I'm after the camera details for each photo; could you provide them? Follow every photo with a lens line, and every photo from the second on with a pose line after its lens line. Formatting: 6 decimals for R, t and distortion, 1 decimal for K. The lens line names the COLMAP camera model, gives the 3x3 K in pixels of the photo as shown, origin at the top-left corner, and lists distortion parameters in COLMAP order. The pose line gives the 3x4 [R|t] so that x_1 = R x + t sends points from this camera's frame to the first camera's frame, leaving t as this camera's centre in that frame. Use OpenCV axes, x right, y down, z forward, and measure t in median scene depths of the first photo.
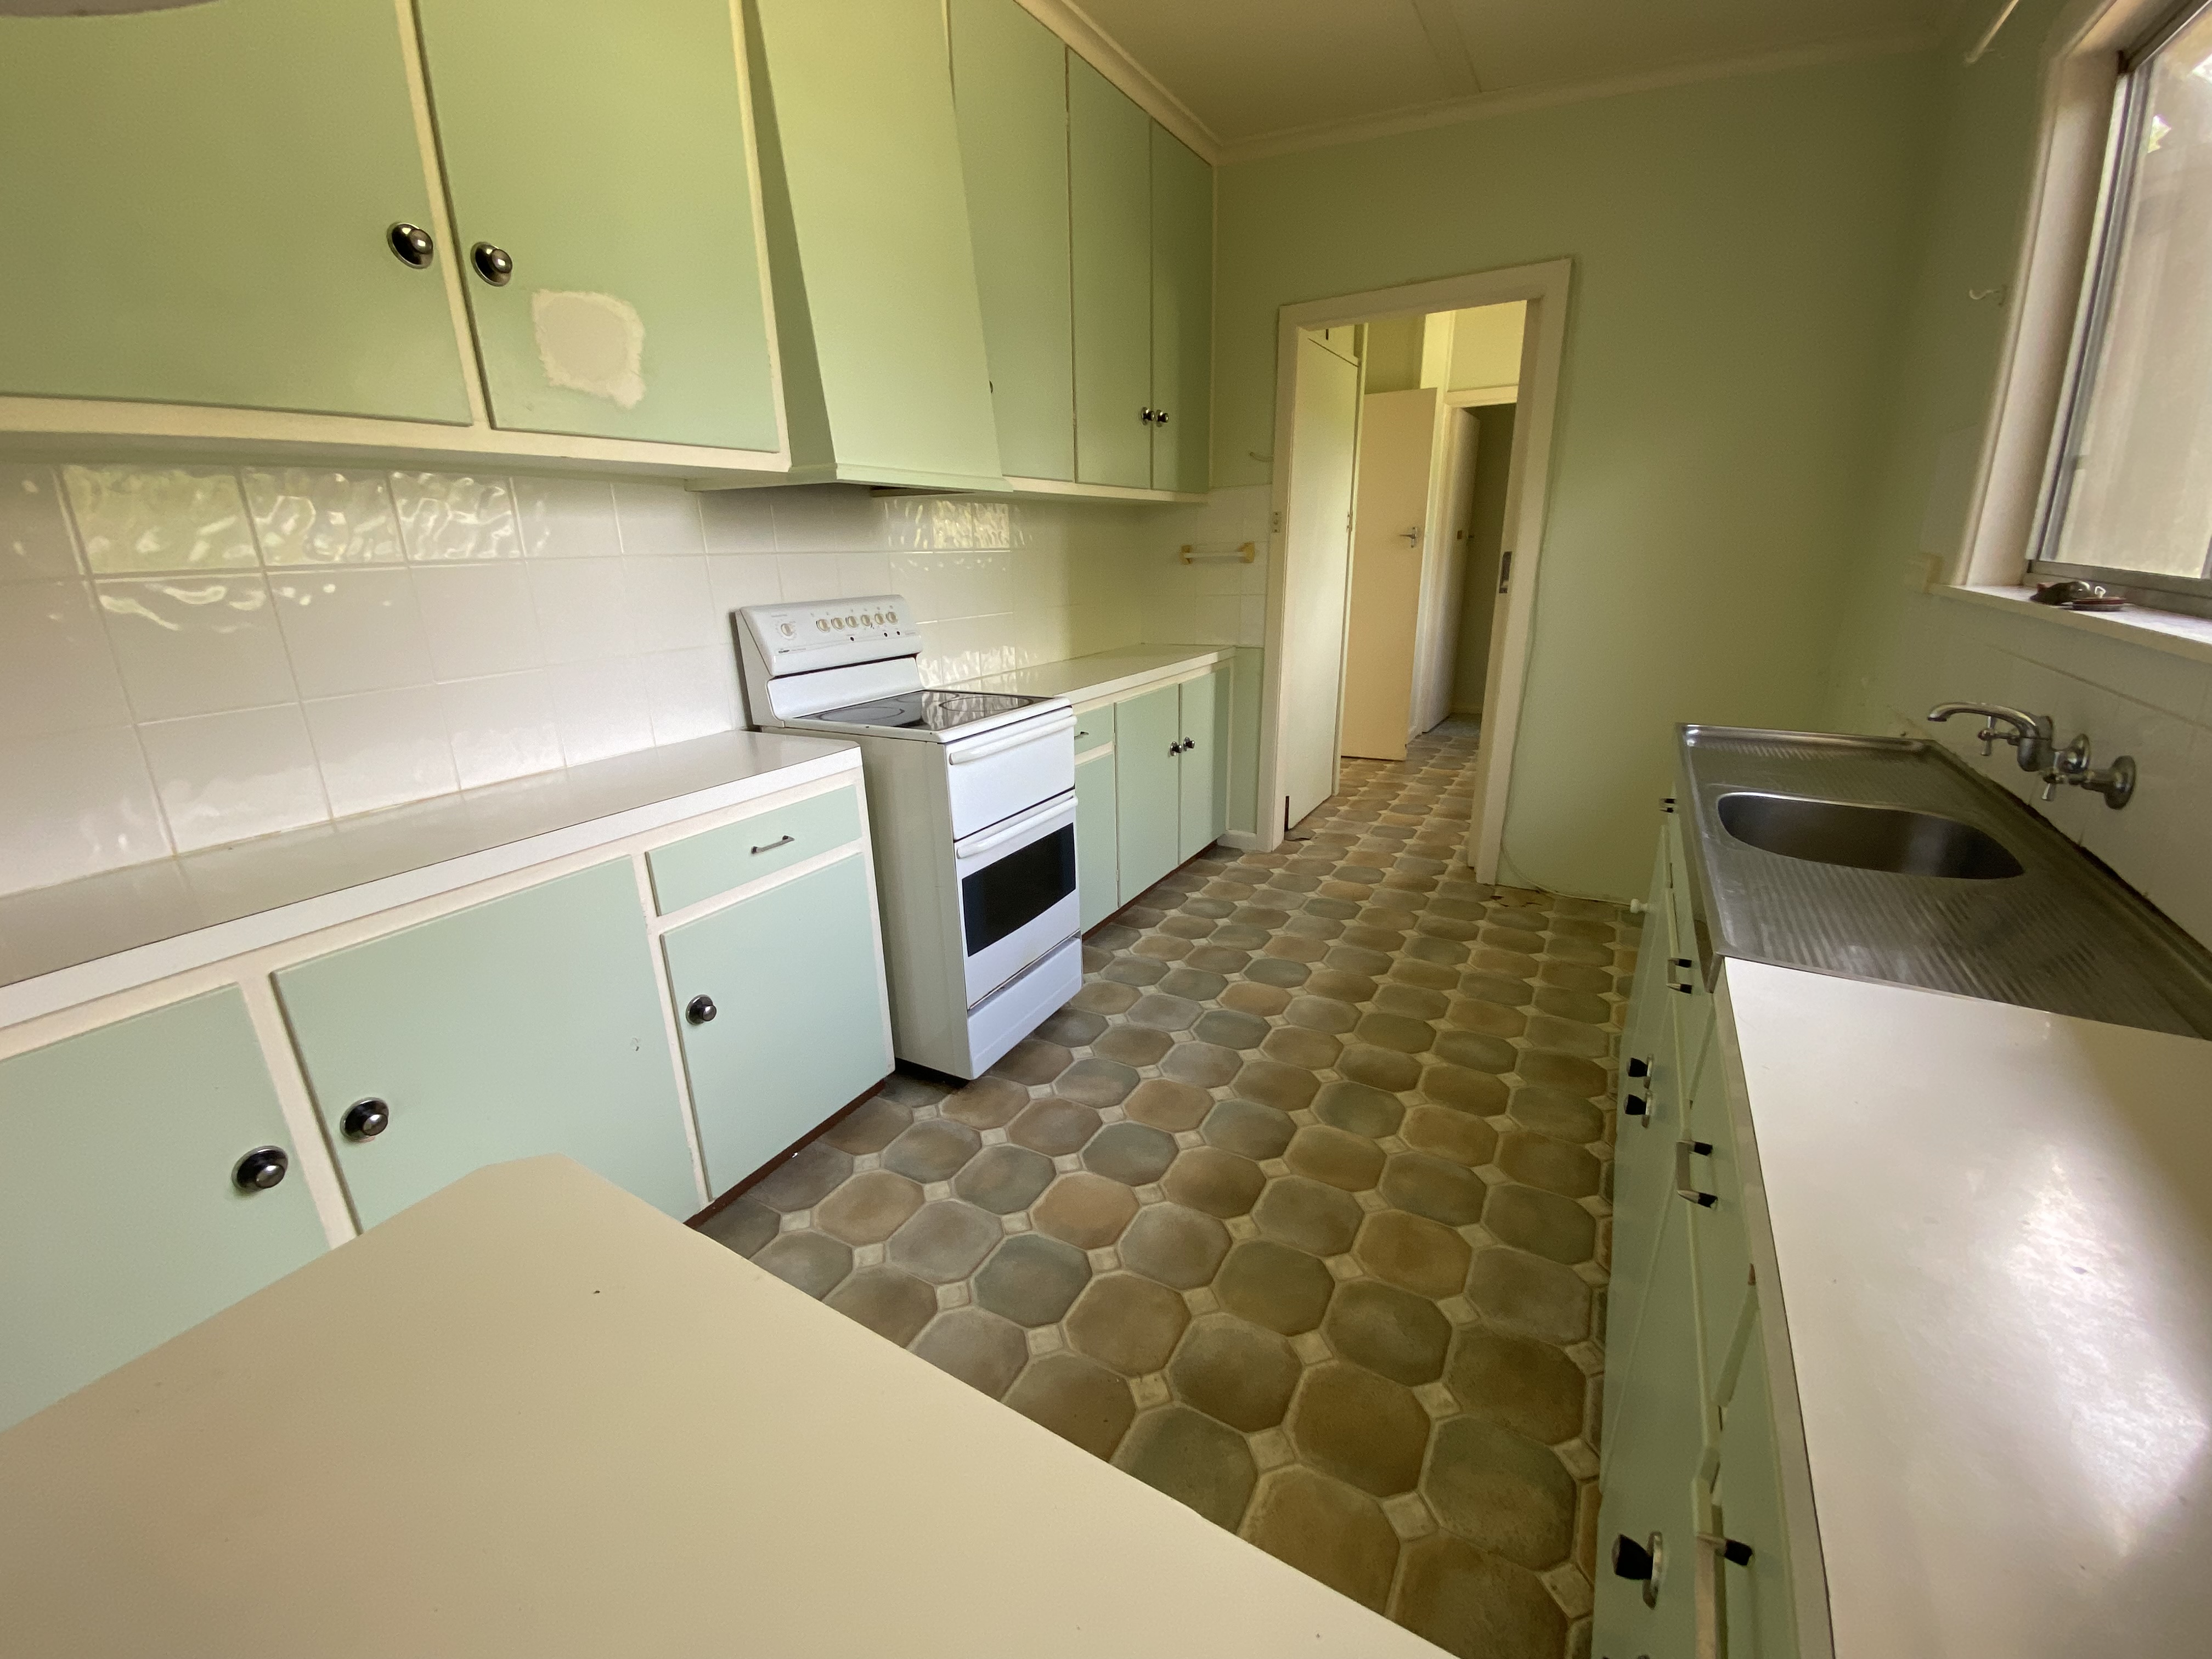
lens RADIAL K [[898.8, 0, 1093.5], [0, 898.8, 819.2], [0, 0, 1]] dist [0.021574, -0.001531]
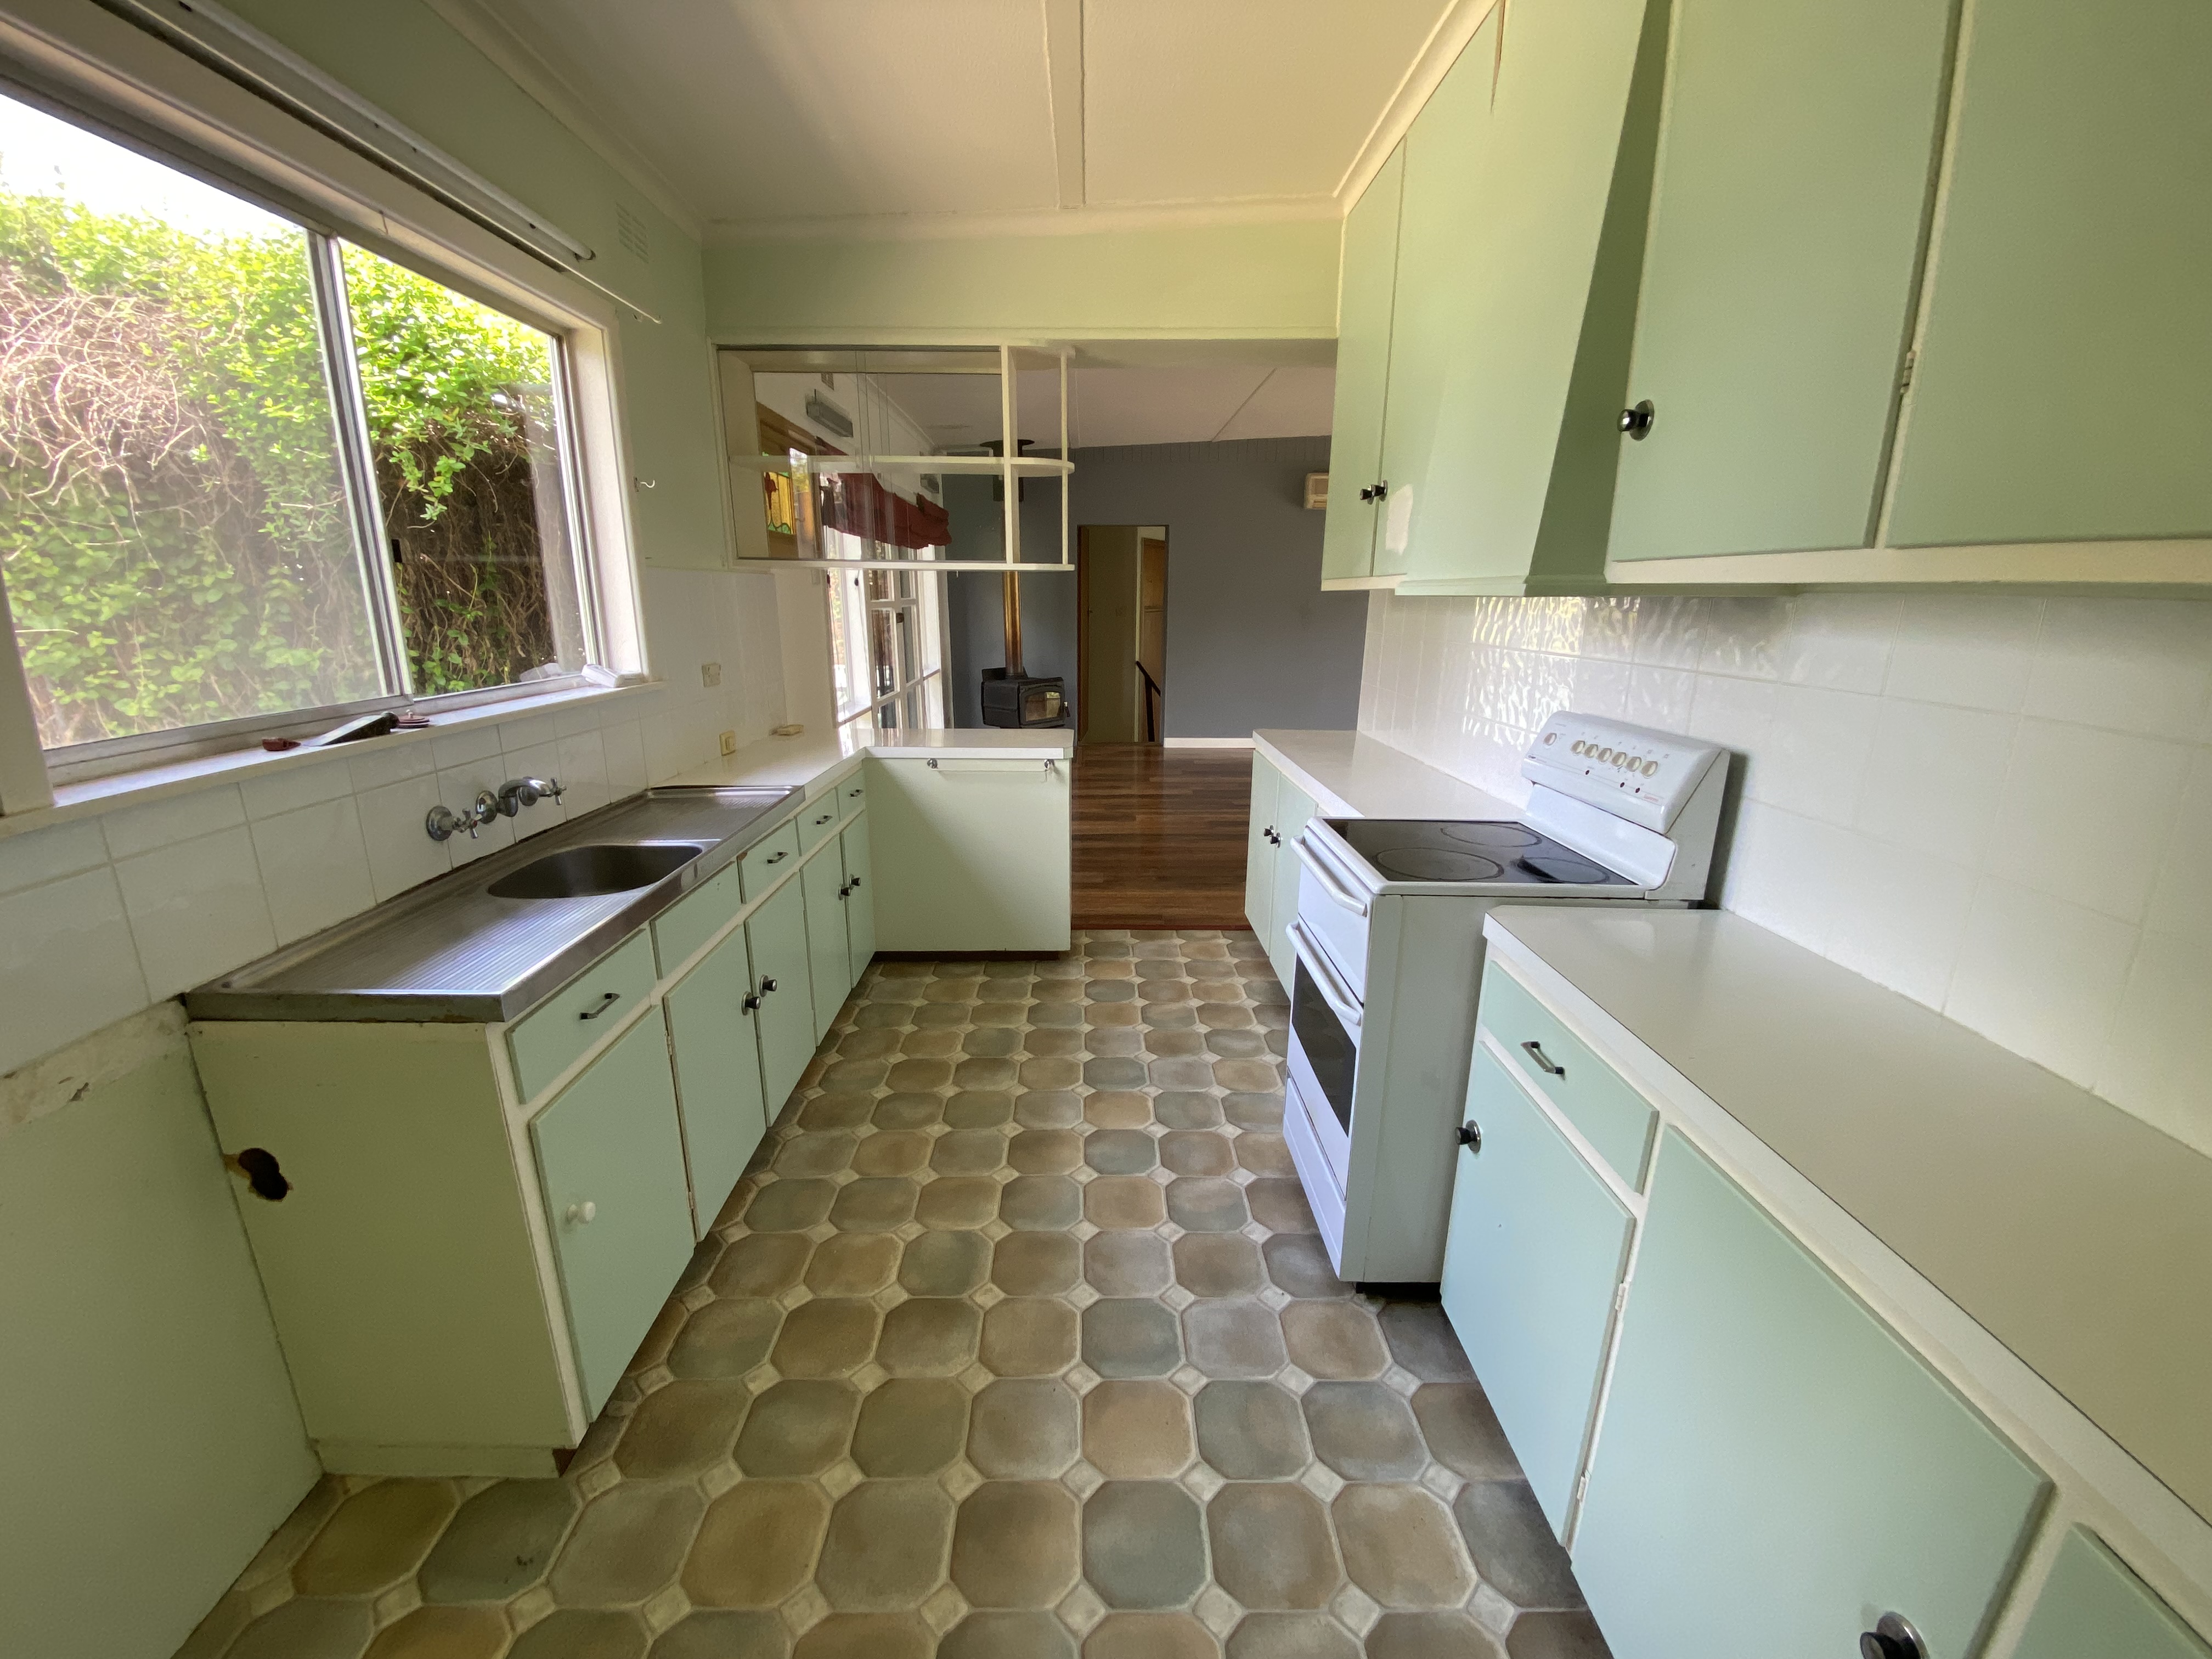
lens RADIAL K [[898.8, 0, 1089.1], [0, 898.8, 831.0], [0, 0, 1]] dist [0.021574, -0.001531]
pose [[-0.866348, 0.141617, -0.478942, 0.555527], [-0.137721, 0.854038, 0.501649, -0.551611], [0.480076, 0.500564, -0.720391, 1.536995]]
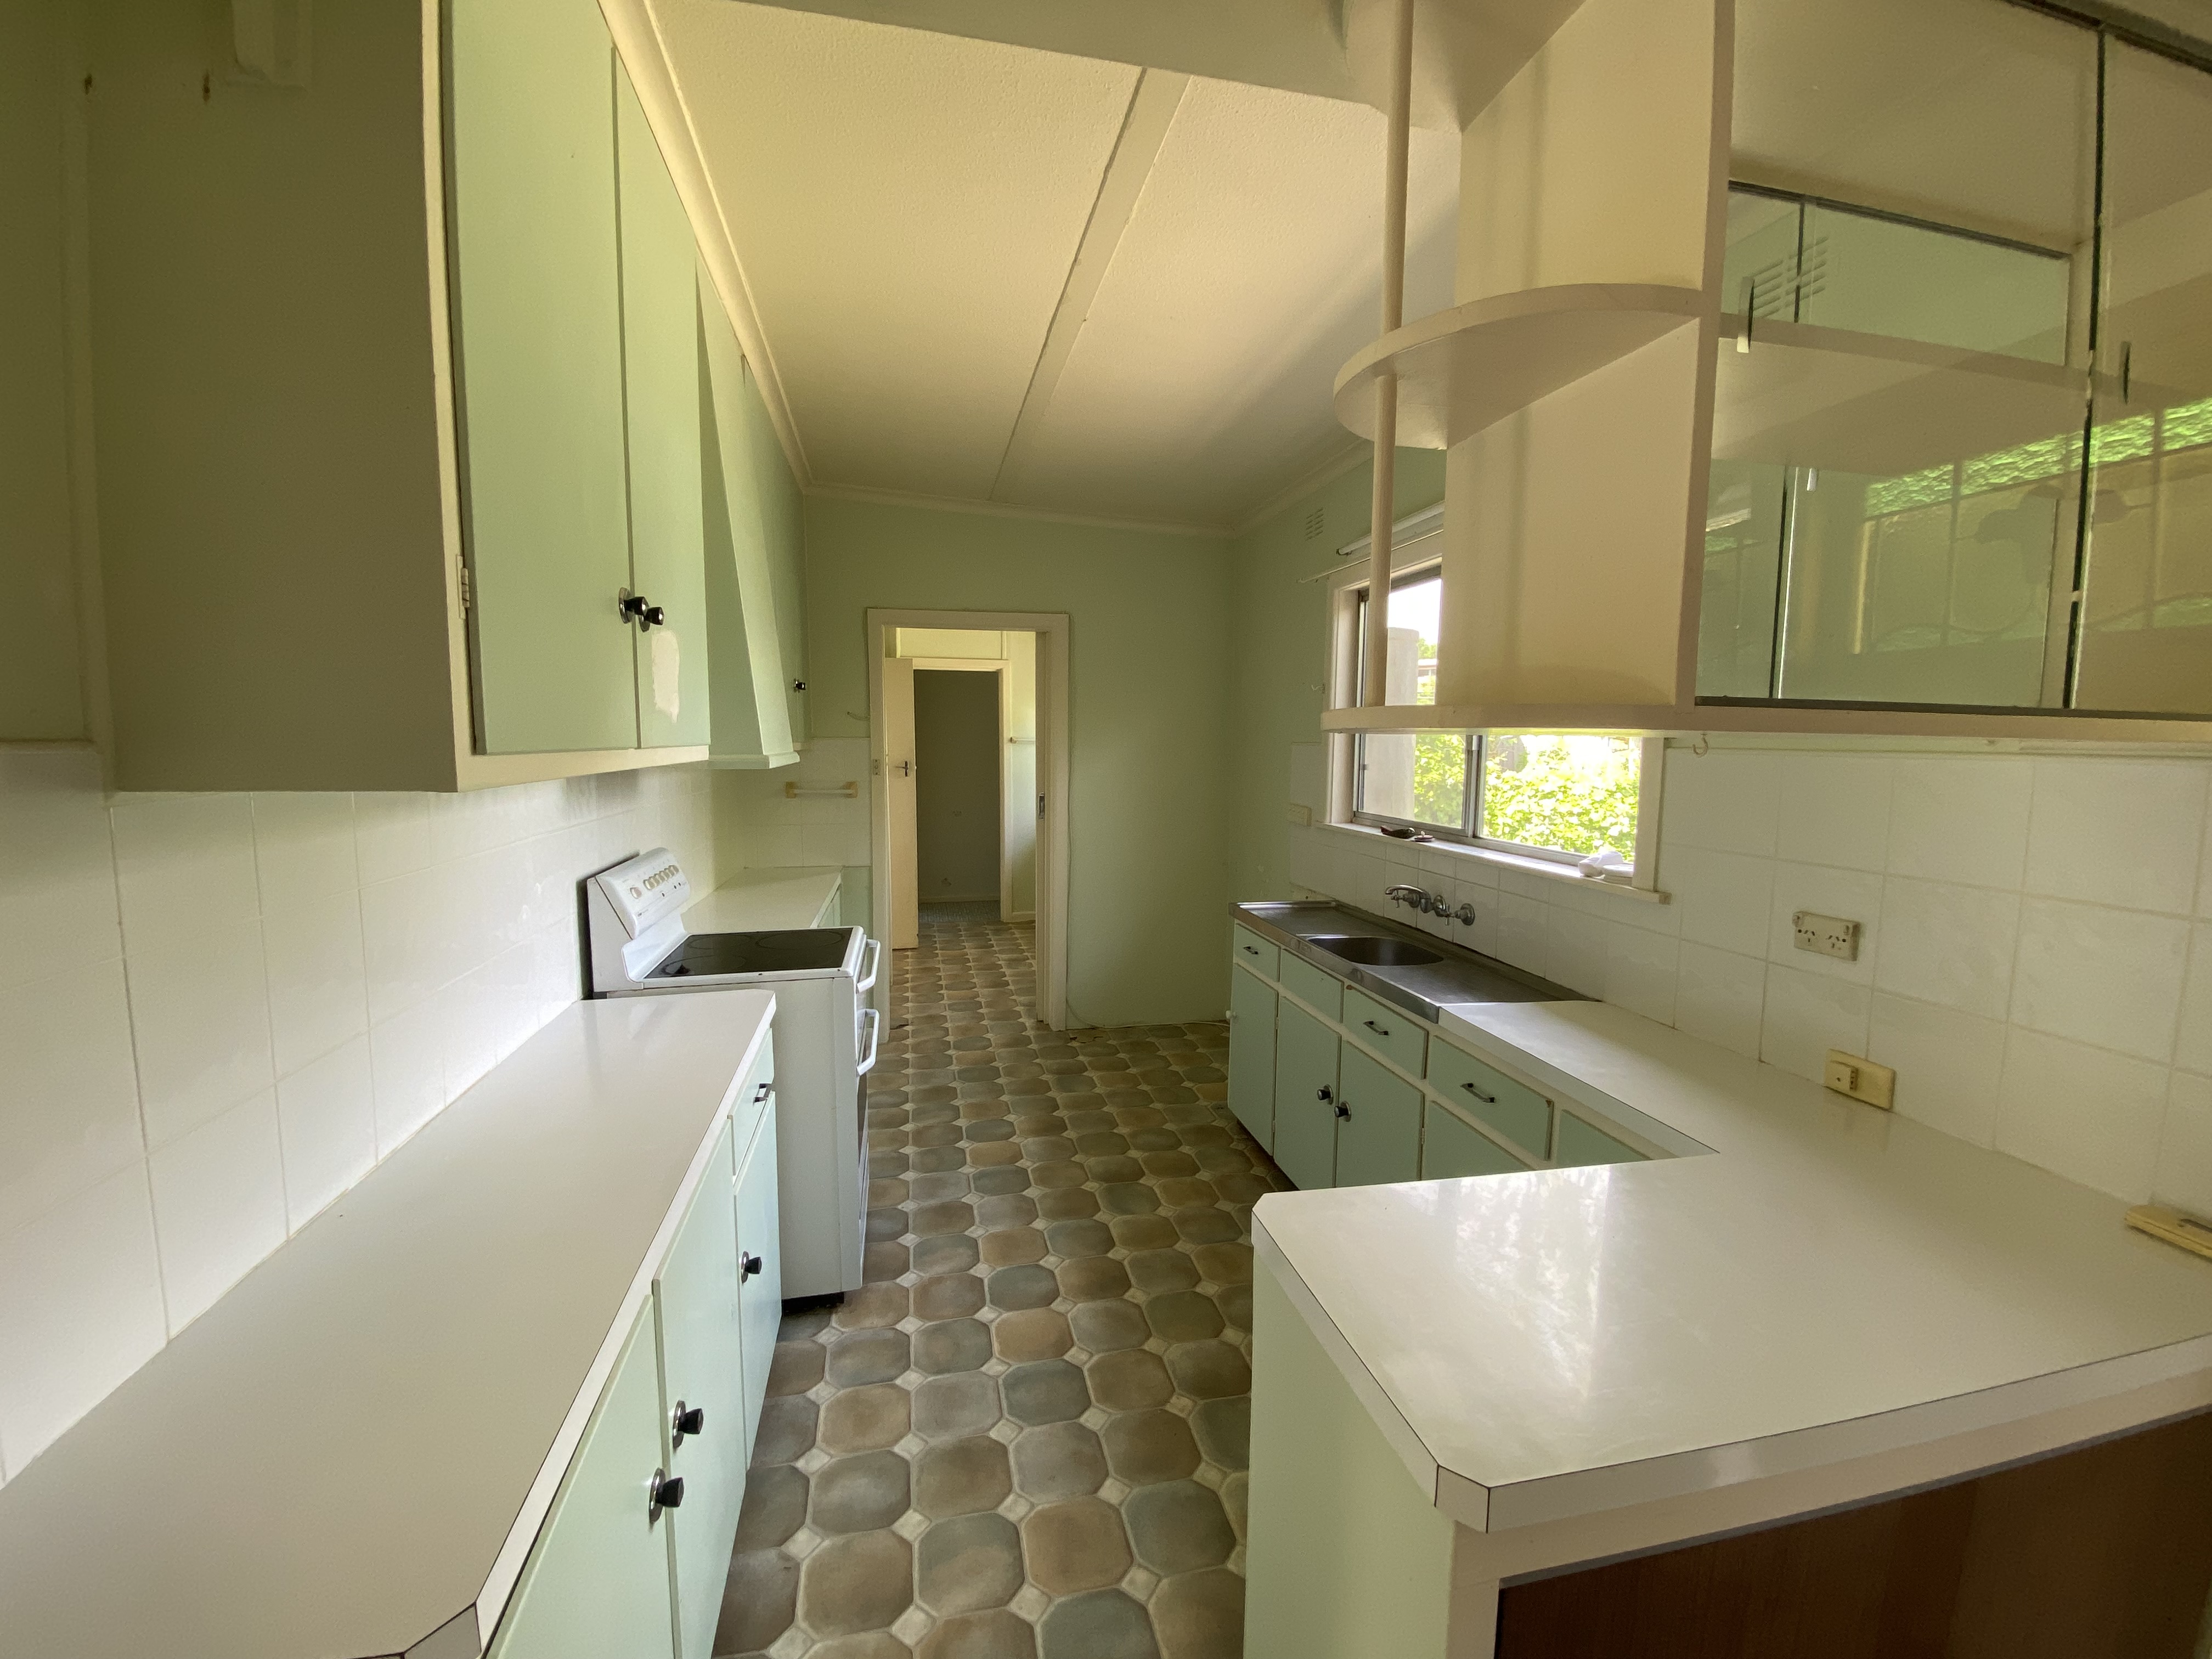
lens RADIAL K [[898.8, 0, 1095.1], [0, 898.8, 821.4], [0, 0, 1]] dist [0.021574, -0.001531]
pose [[0.746855, -0.037220, 0.663944, -0.646052], [0.171052, 0.975589, -0.137722, -0.061542], [-0.642611, 0.216427, 0.734990, -0.107002]]
